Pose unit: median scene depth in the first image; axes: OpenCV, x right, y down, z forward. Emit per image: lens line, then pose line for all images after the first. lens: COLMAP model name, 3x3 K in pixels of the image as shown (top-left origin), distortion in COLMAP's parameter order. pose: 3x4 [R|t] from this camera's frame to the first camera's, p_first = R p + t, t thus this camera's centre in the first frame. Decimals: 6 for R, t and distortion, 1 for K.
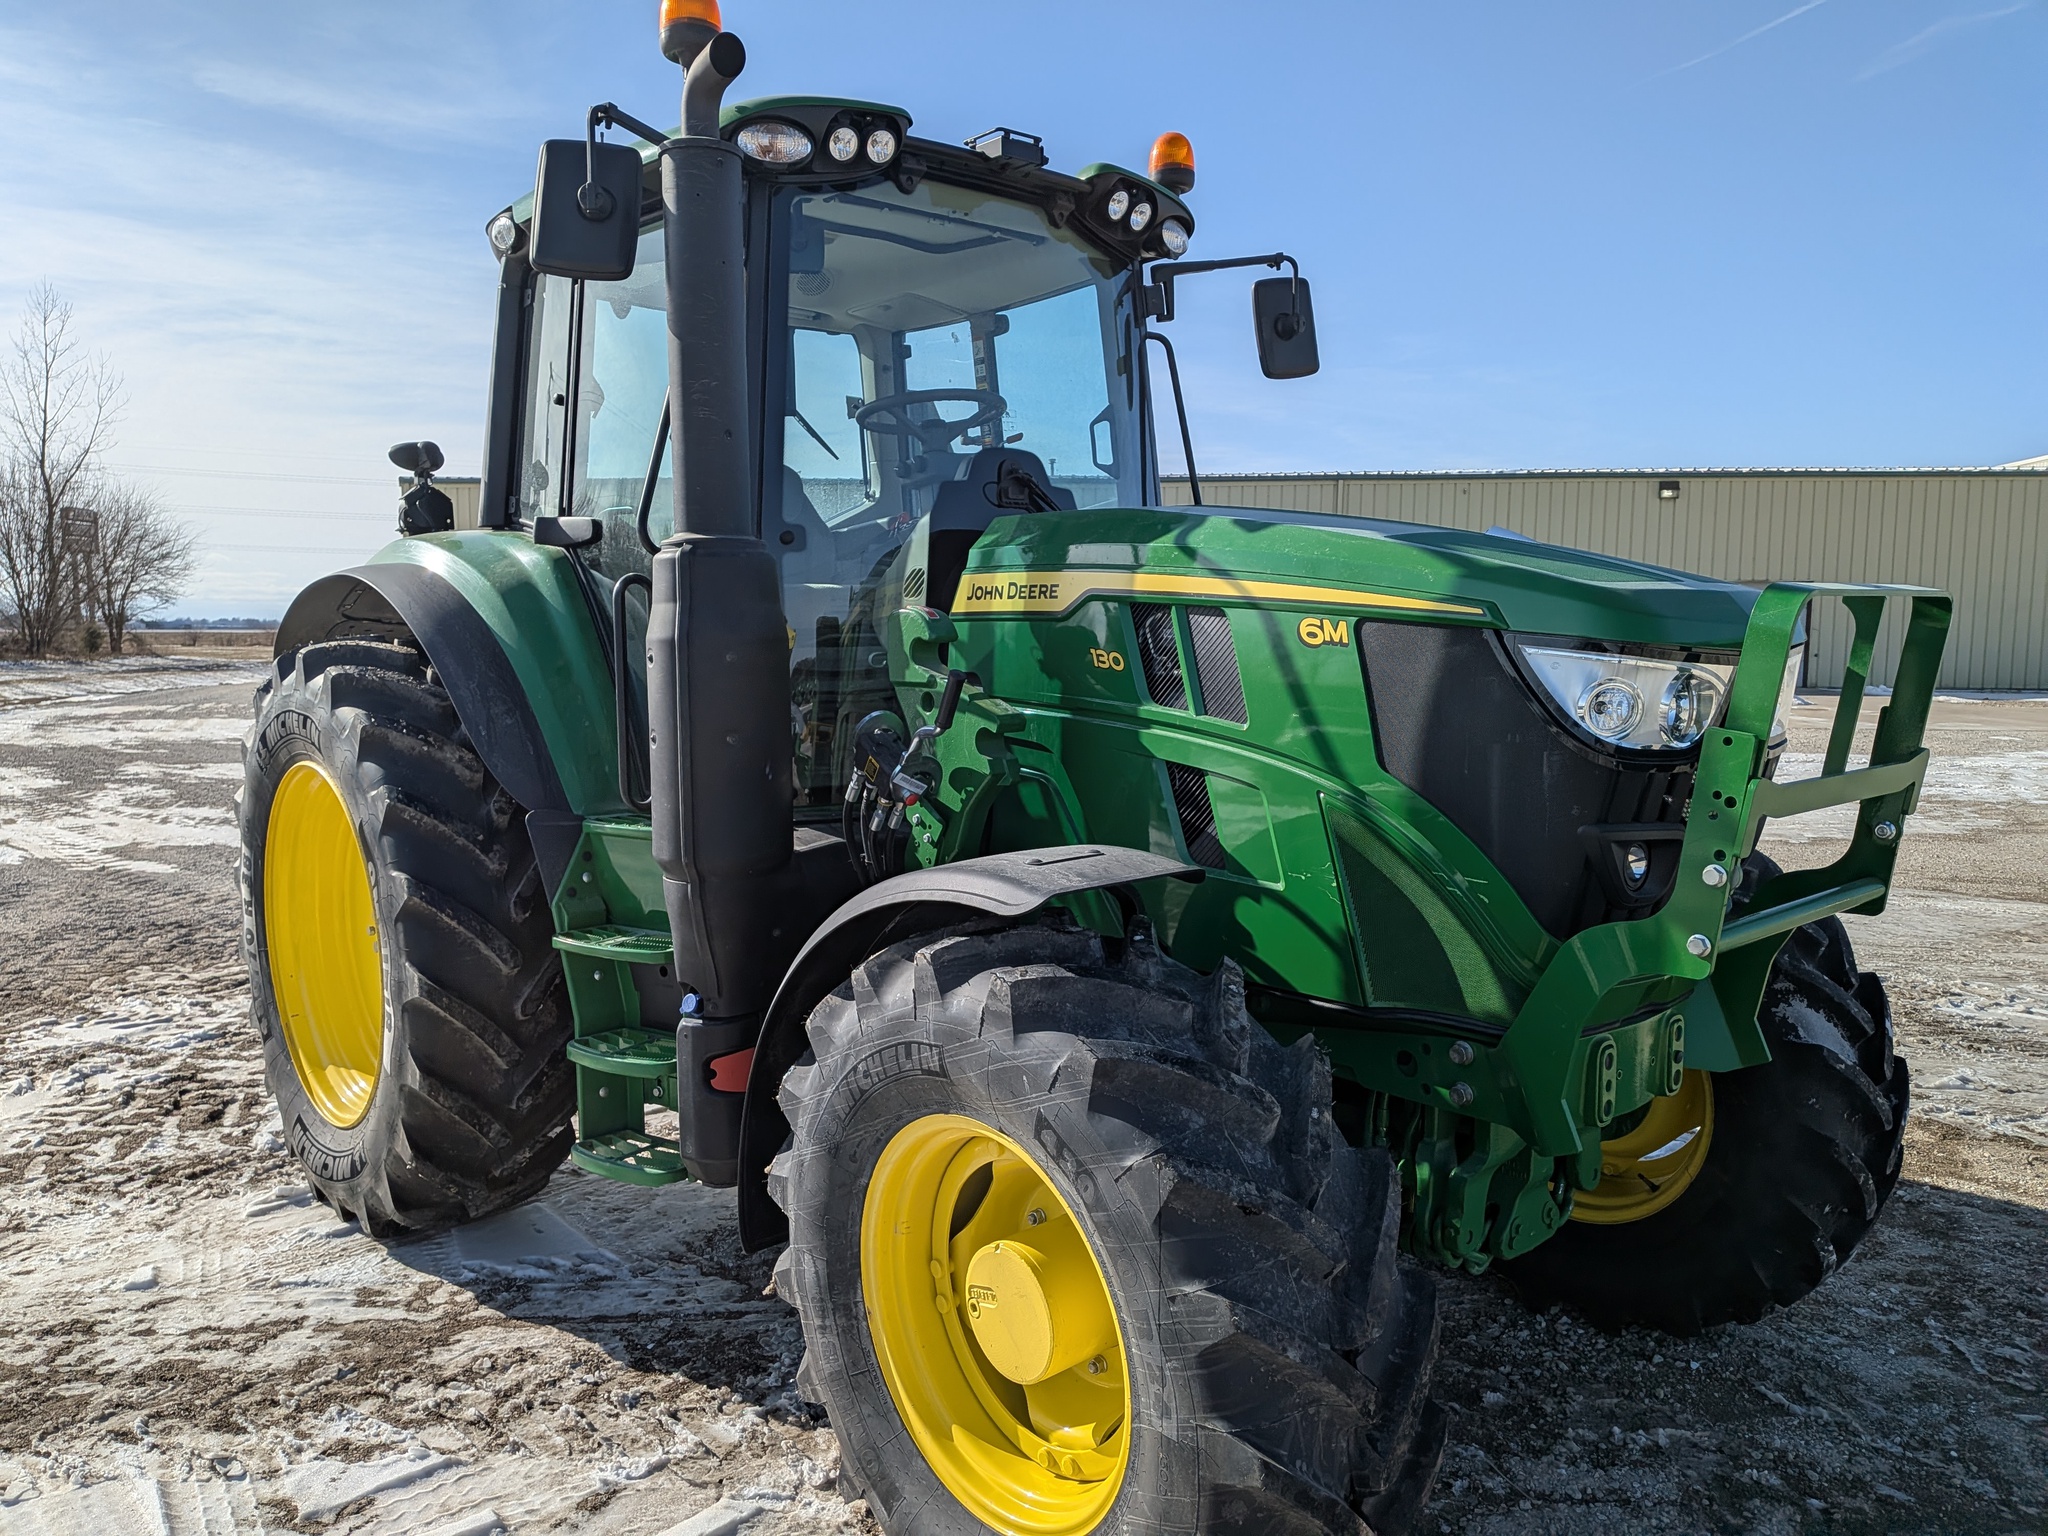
lens RADIAL K [[1565.1, 0, 991.7], [0, 1565.1, 774.0], [0, 0, 1]] dist [0.015316, -0.002780]
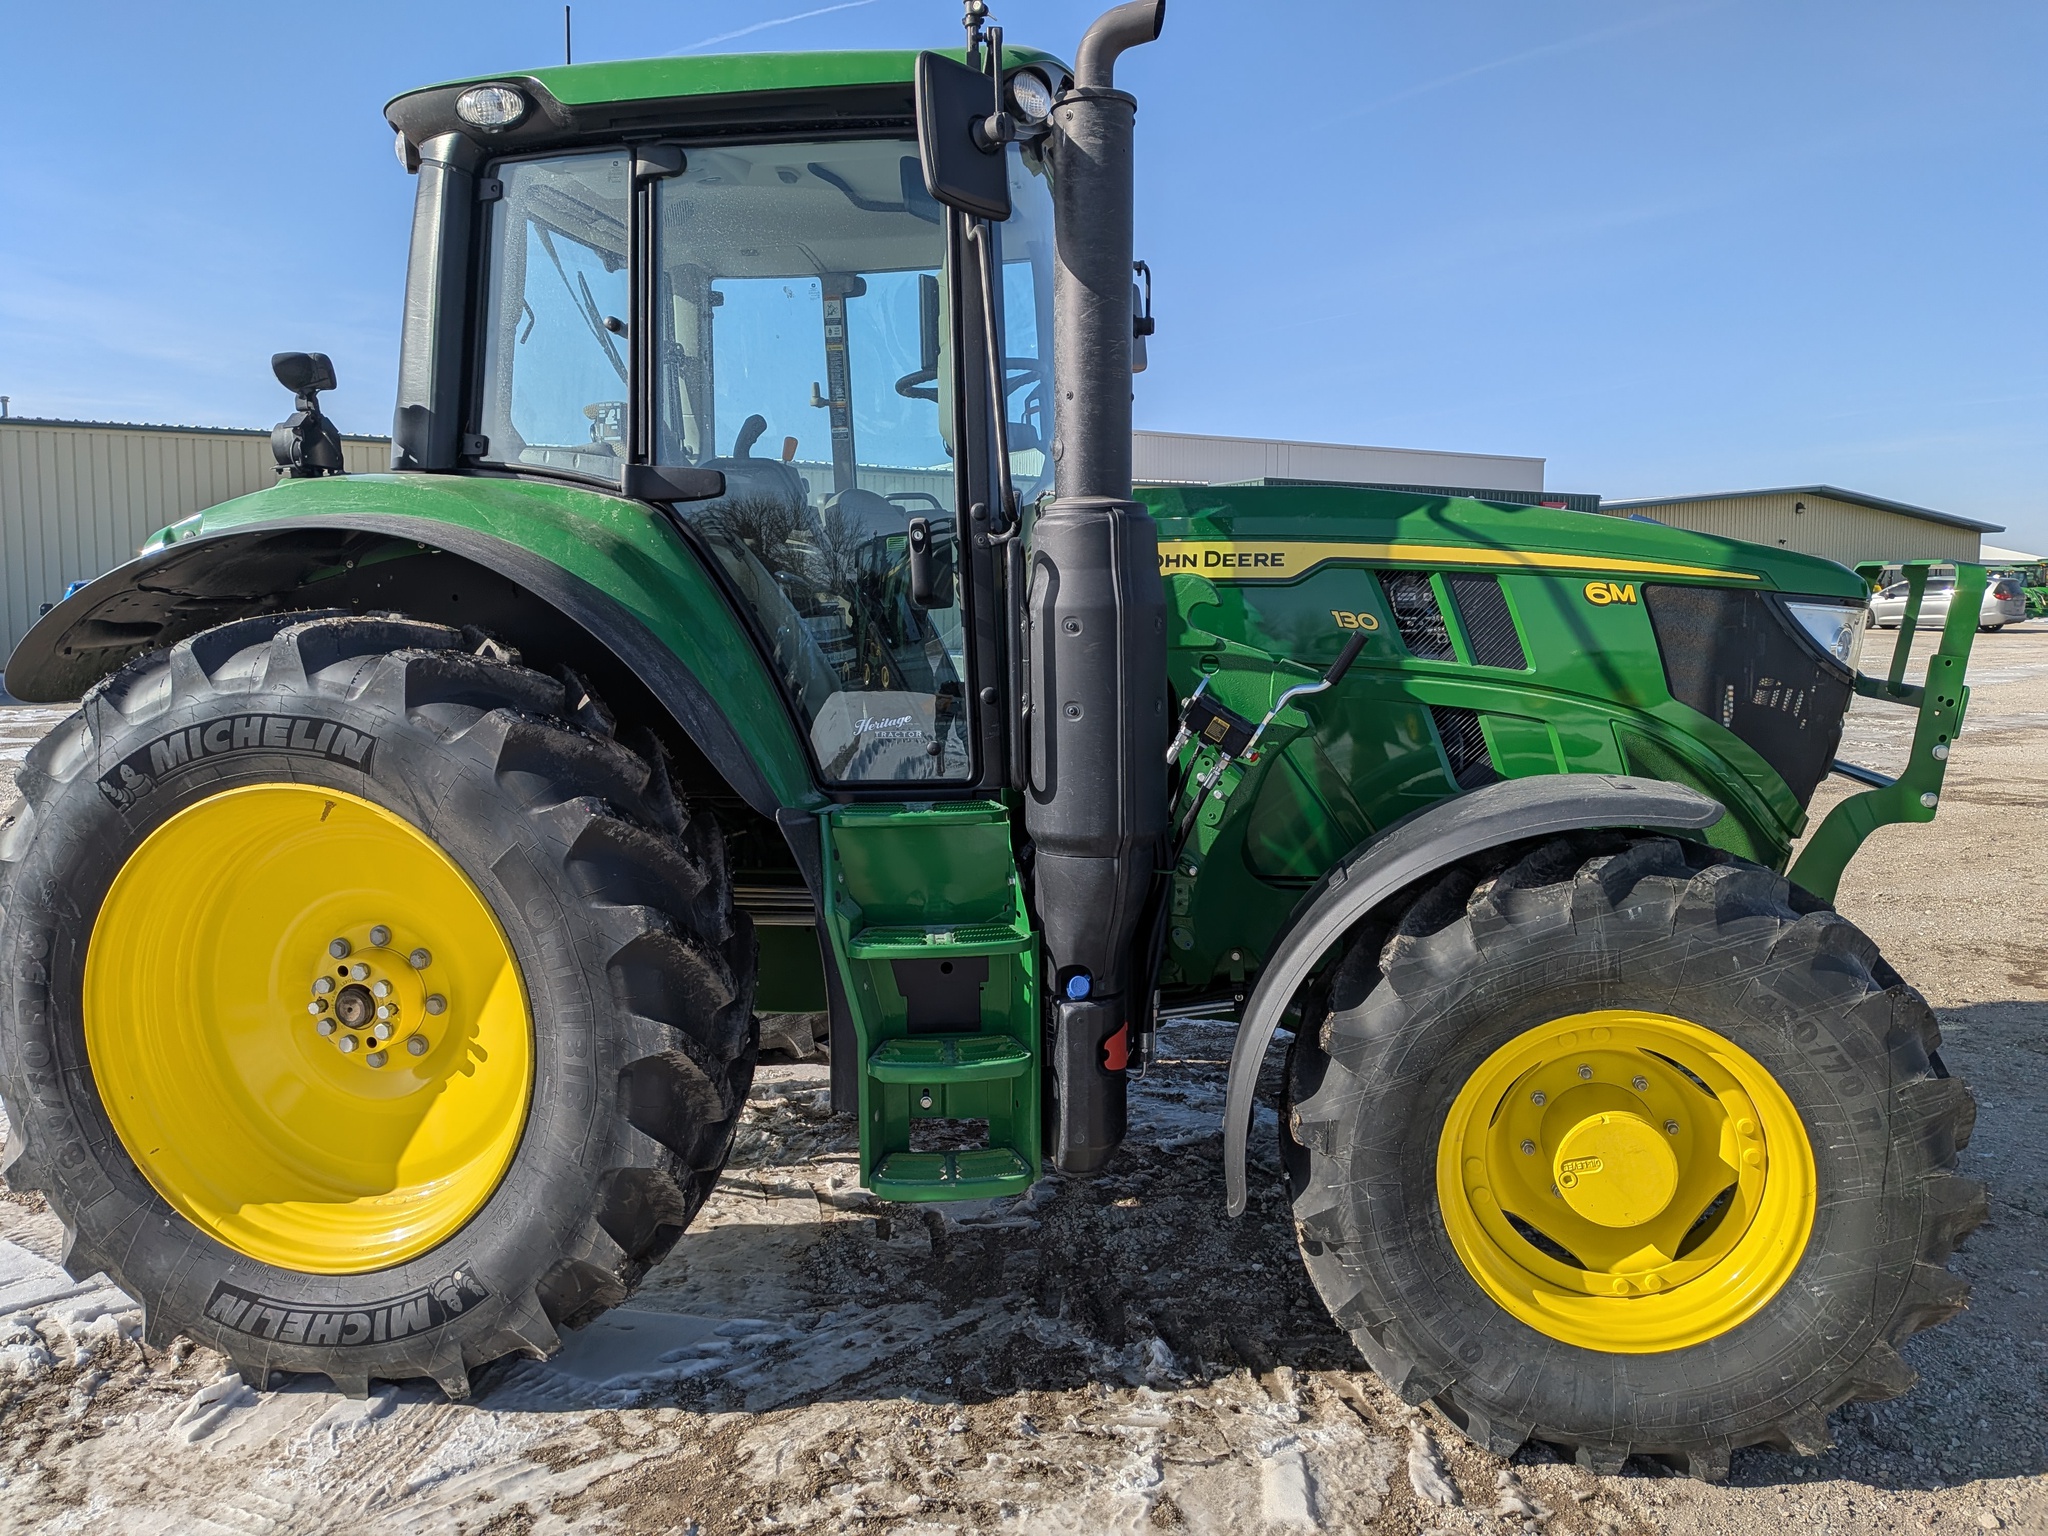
lens RADIAL K [[1562.4, 0, 1027.0], [0, 1562.4, 706.8], [0, 0, 1]] dist [0.010539, -0.007120]
pose [[0.764260, -0.051983, 0.642810, -0.852097], [0.066767, 0.997768, 0.001306, -0.028351], [-0.641443, 0.041920, 0.766025, 0.293905]]
